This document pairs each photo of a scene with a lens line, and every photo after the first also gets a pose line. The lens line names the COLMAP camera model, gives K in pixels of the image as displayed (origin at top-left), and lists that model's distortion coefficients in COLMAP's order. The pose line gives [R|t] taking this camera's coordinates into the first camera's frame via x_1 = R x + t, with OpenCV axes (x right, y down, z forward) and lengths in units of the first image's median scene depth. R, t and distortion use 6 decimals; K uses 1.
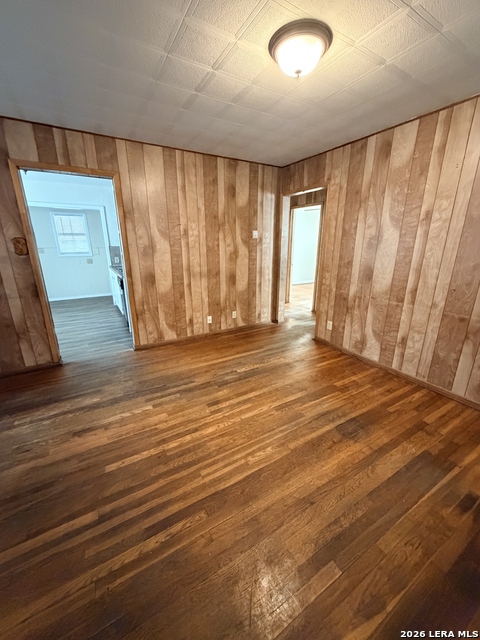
lens RADIAL K [[254.3, 0, 240.0], [0, 254.3, 320.0], [0, 0, 1]] dist [0.000871, 0.000202]
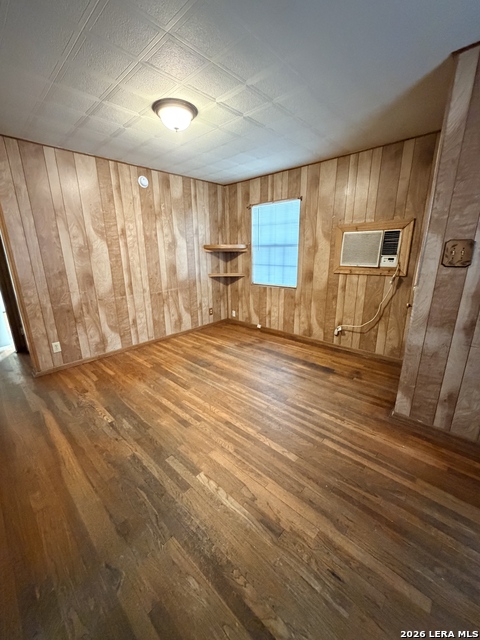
lens RADIAL K [[254.3, 0, 240.0], [0, 254.3, 320.0], [0, 0, 1]] dist [0.000871, 0.000202]
pose [[-0.282485, -0.255531, 0.924611, -0.858731], [0.295183, 0.893944, 0.337239, -0.241715], [-0.912726, 0.368195, -0.177098, 0.786965]]
